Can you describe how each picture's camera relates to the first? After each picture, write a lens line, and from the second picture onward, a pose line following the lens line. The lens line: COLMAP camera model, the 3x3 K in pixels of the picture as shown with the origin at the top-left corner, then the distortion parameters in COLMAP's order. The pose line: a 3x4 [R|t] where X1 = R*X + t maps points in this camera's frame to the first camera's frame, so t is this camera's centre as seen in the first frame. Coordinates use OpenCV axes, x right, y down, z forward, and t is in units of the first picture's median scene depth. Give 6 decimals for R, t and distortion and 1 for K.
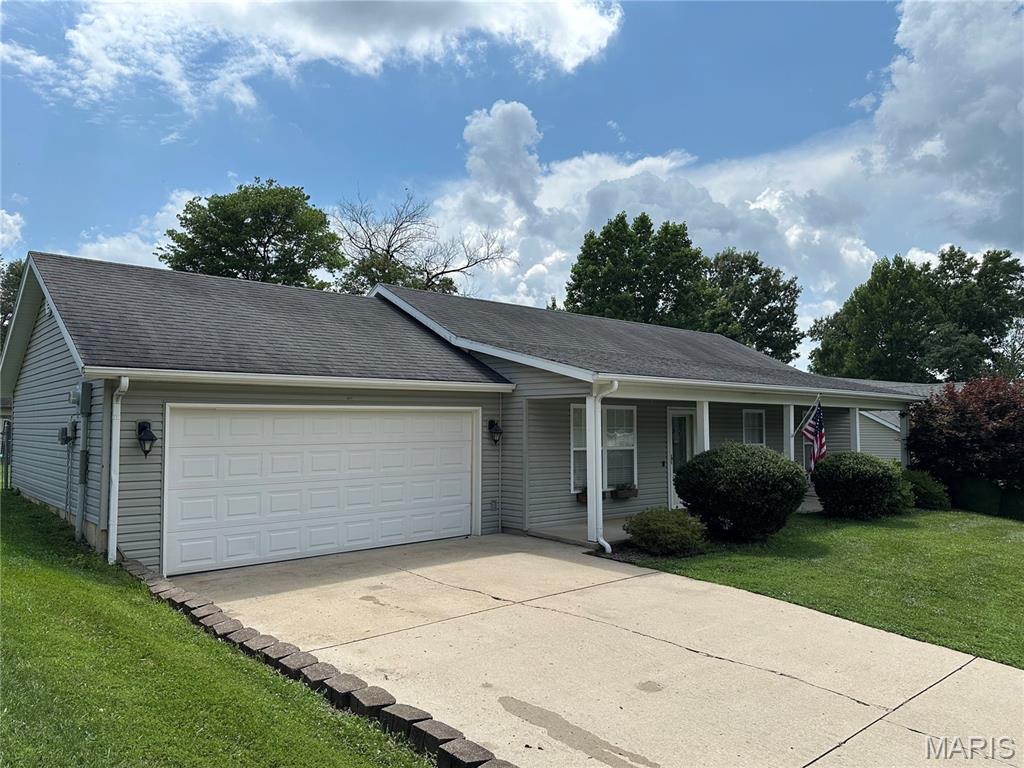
lens RADIAL K [[724.1, 0, 510.6], [0, 724.1, 387.3], [0, 0, 1]] dist [0.040323, -0.052672]
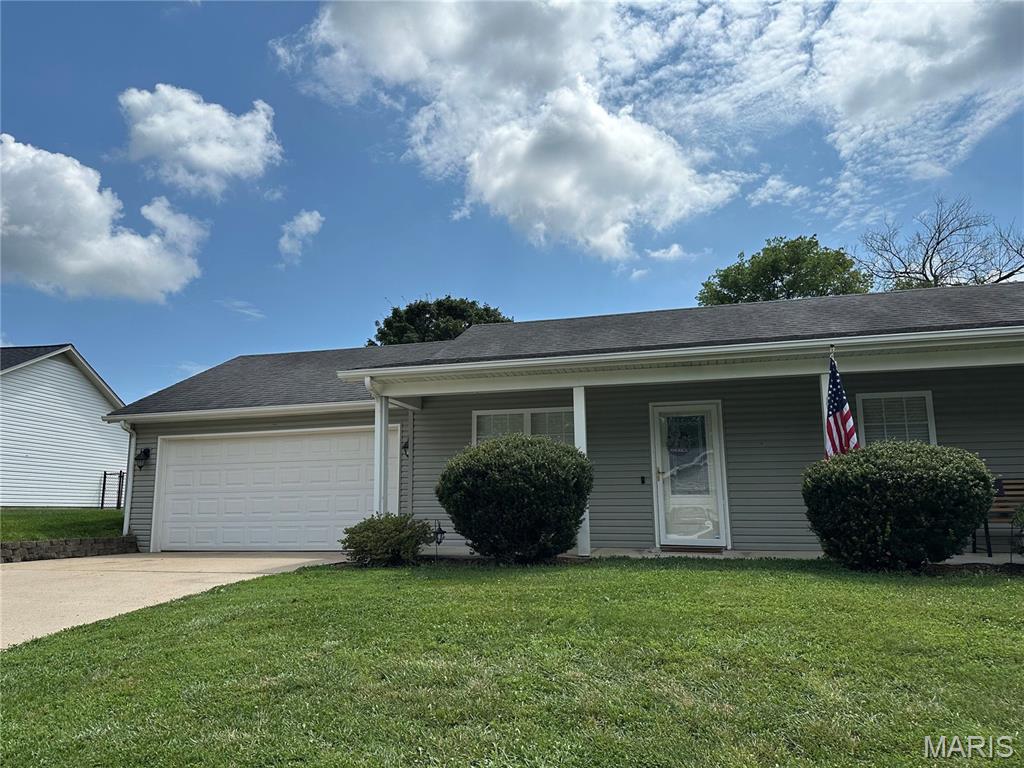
lens RADIAL K [[724.1, 0, 507.6], [0, 724.1, 375.5], [0, 0, 1]] dist [0.040323, -0.052672]
pose [[0.540317, -0.160689, -0.825976, 0.274369], [0.051982, 0.986096, -0.157836, 0.039554], [0.839854, 0.042346, 0.541158, 0.172007]]
